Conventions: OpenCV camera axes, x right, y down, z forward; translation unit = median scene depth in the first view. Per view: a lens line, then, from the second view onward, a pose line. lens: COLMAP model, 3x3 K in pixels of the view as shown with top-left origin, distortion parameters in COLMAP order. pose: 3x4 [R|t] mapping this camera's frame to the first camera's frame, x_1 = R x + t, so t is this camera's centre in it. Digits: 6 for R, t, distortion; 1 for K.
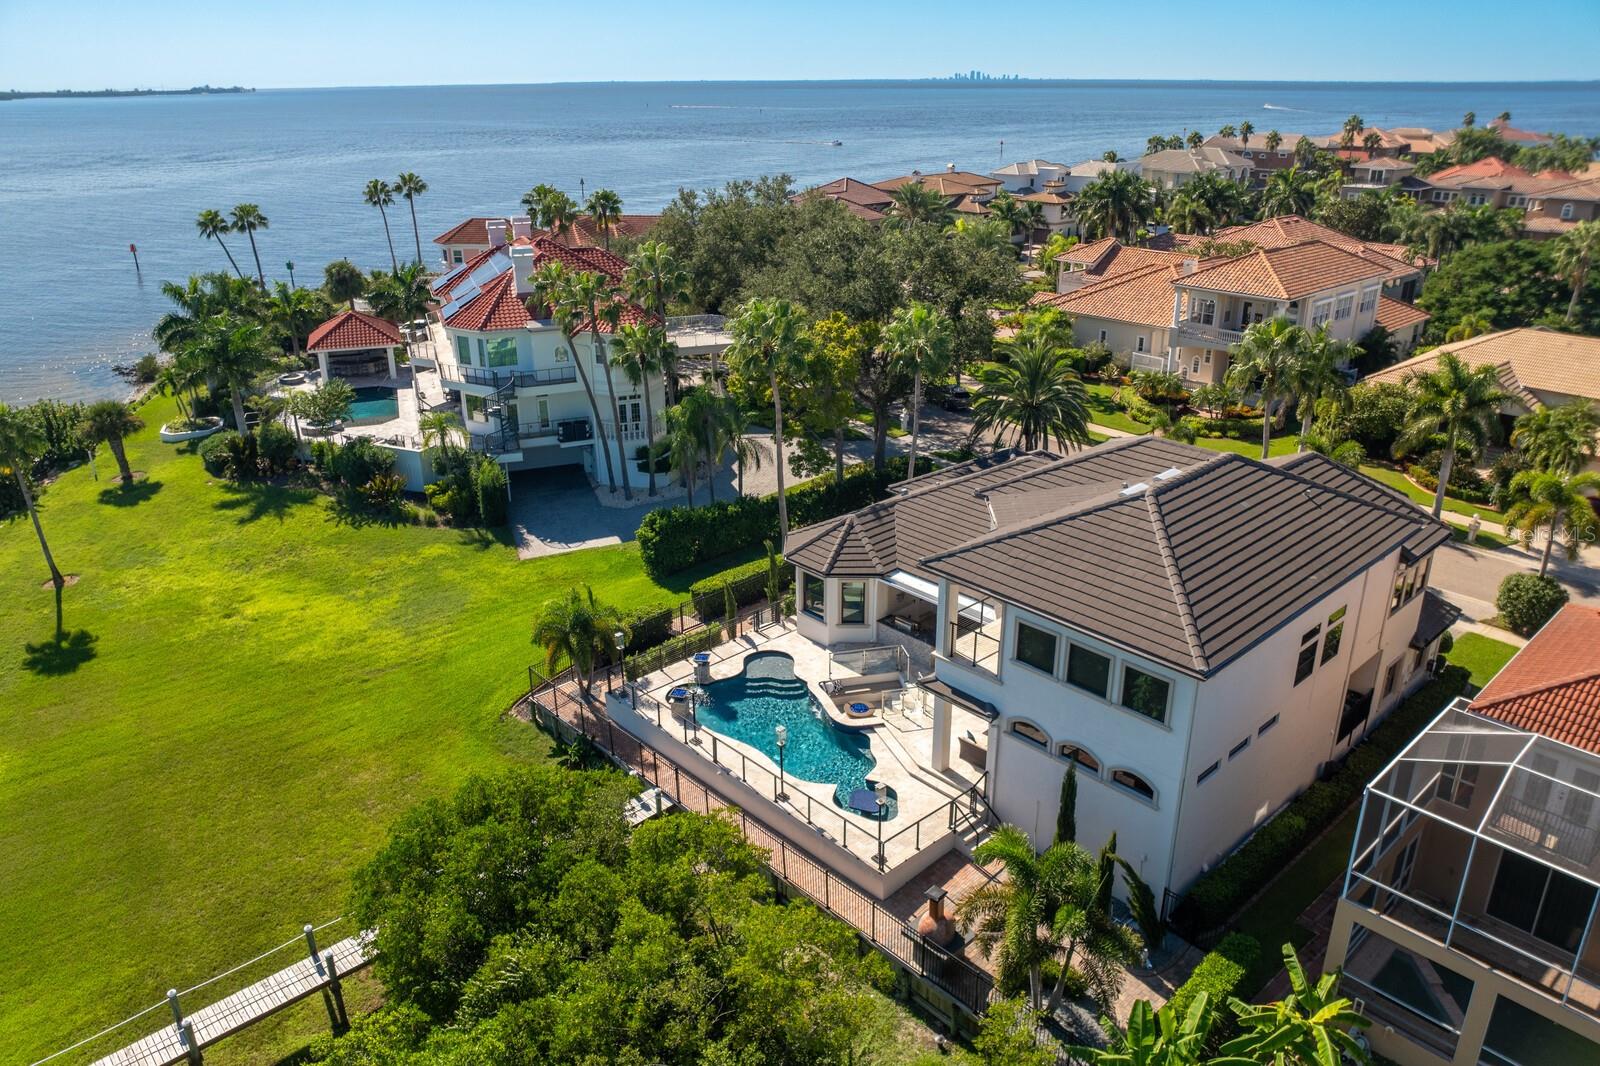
lens RADIAL K [[1125.8, 0, 817.2], [0, 1125.8, 525.1], [0, 0, 1]] dist [-0.048041, 0.024029]
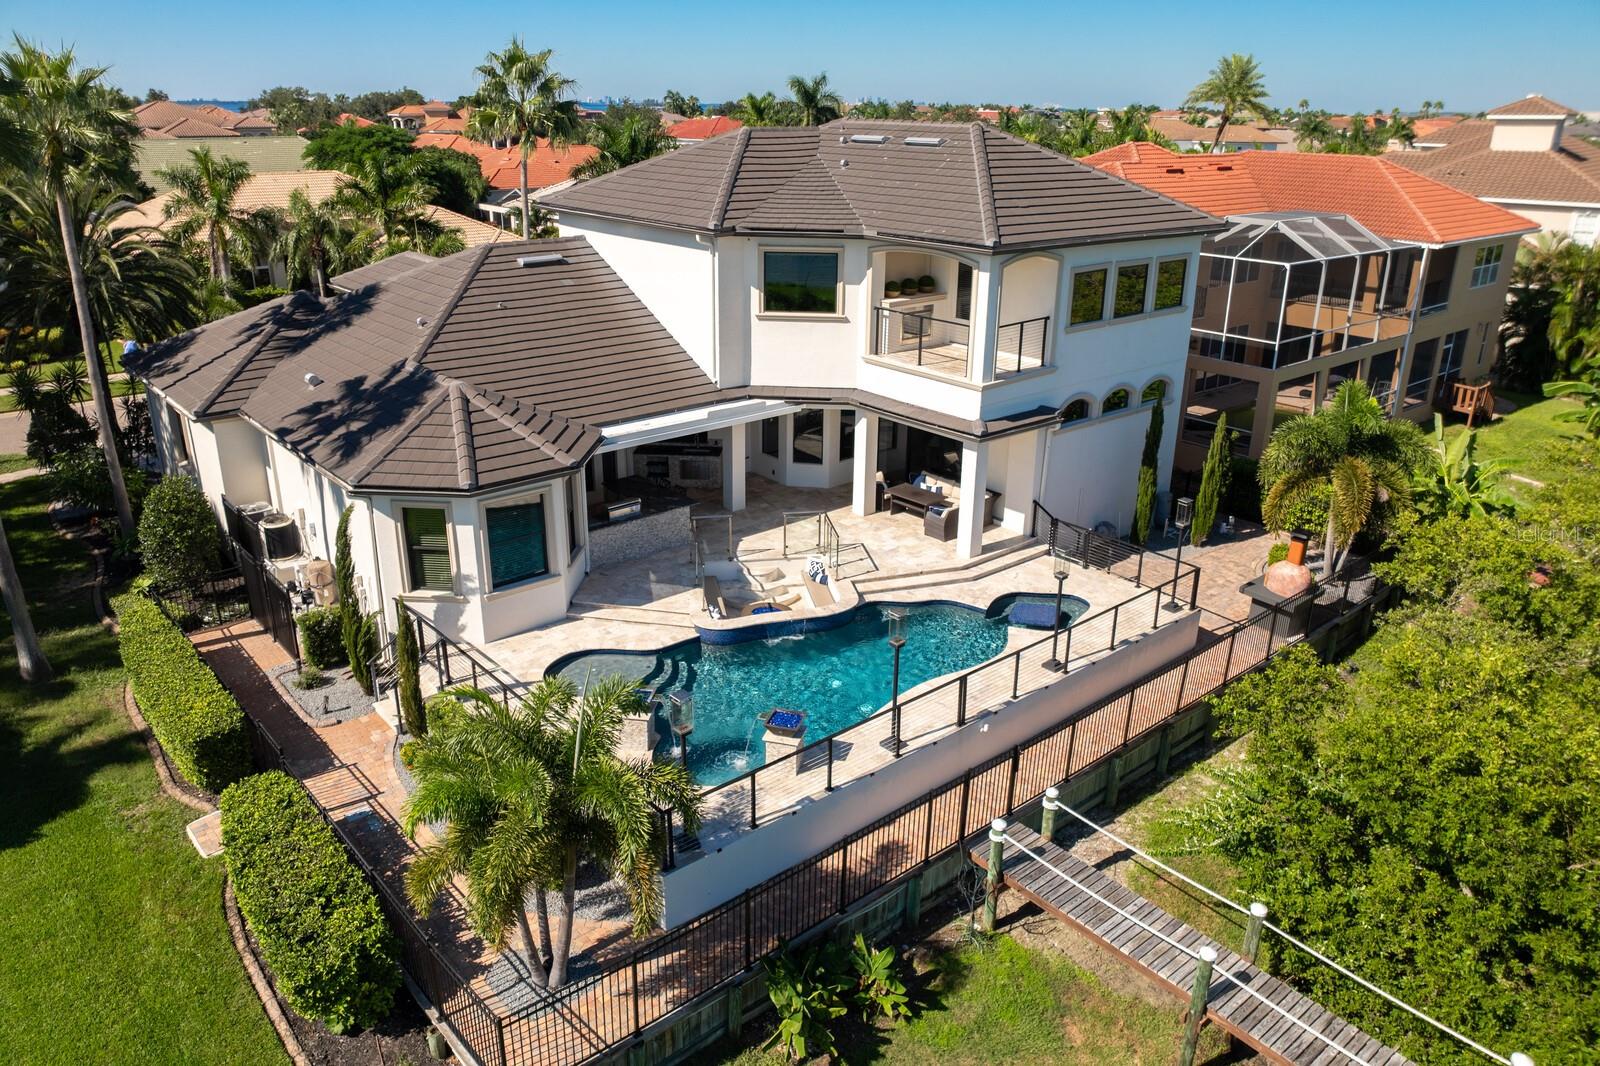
lens RADIAL K [[1125.8, 0, 807.8], [0, 1125.8, 531.3], [0, 0, 1]] dist [-0.048041, 0.024029]
pose [[0.040721, -0.351752, 0.935207, -0.485375], [0.357693, 0.879083, 0.315068, -0.055127], [-0.932951, 0.321688, 0.161616, 0.824623]]
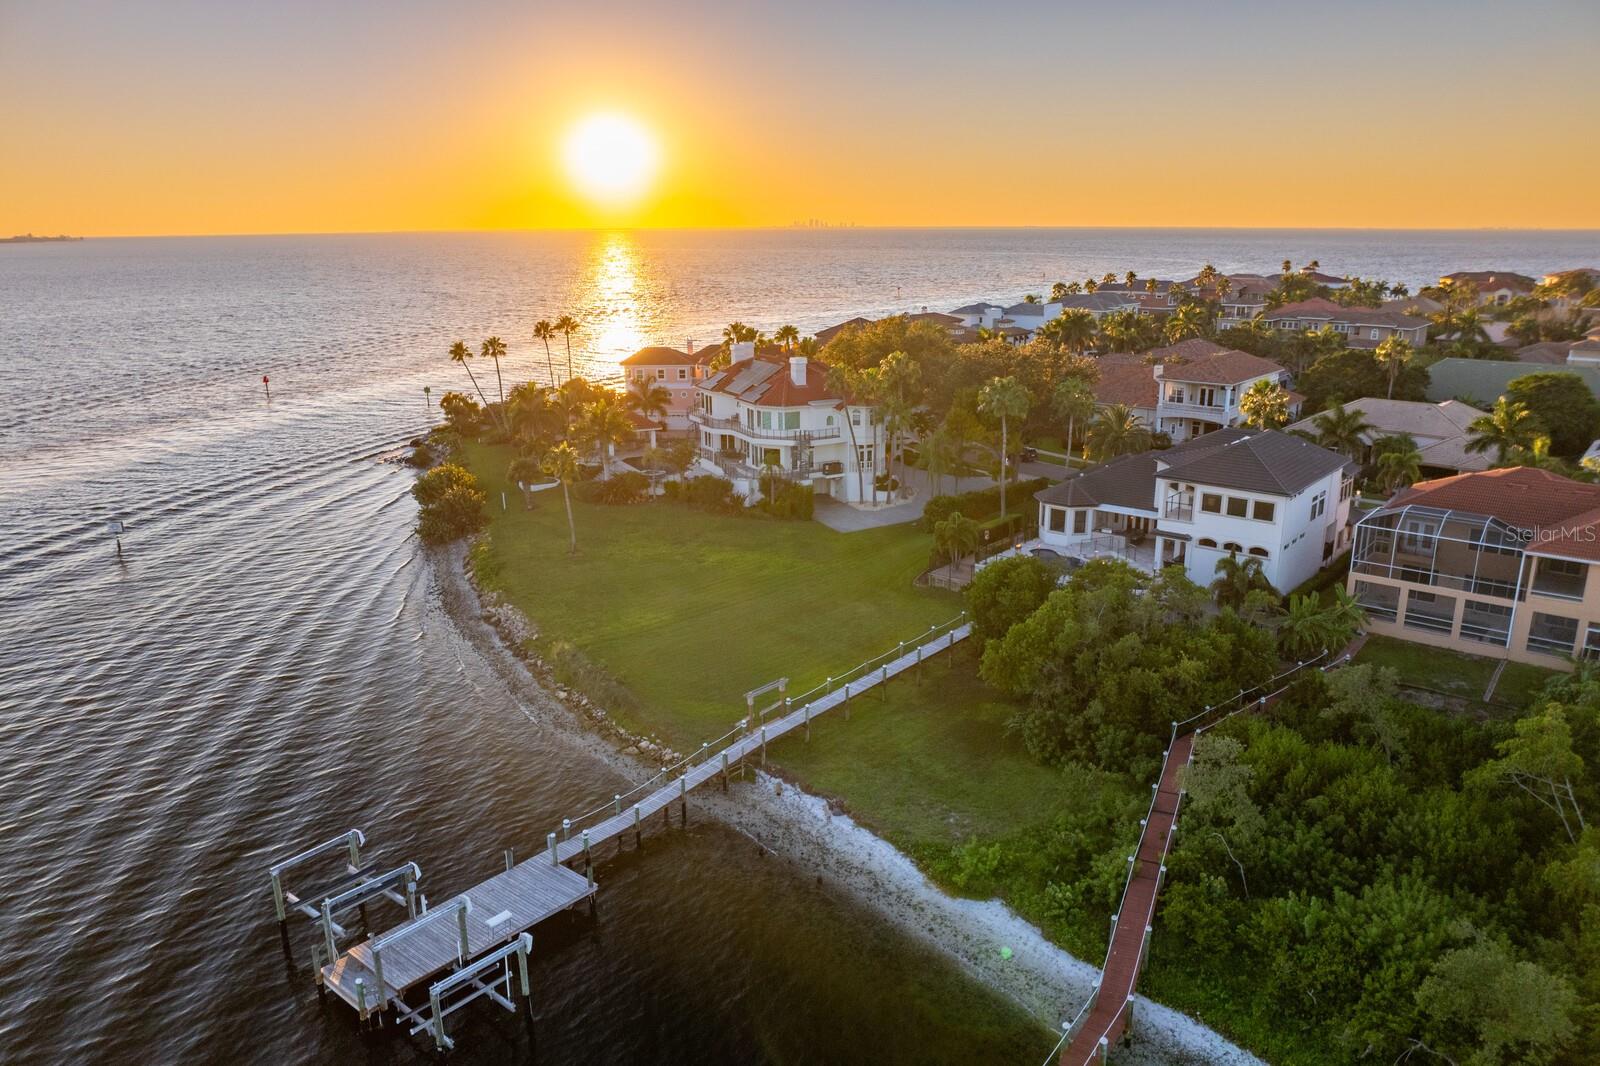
lens RADIAL K [[1125.8, 0, 815.5], [0, 1125.8, 548.7], [0, 0, 1]] dist [-0.048041, 0.024029]
pose [[0.991345, -0.036328, 0.126152, -0.700456], [0.048735, 0.994119, -0.096703, 0.292460], [-0.121898, 0.102014, 0.987286, -0.920662]]
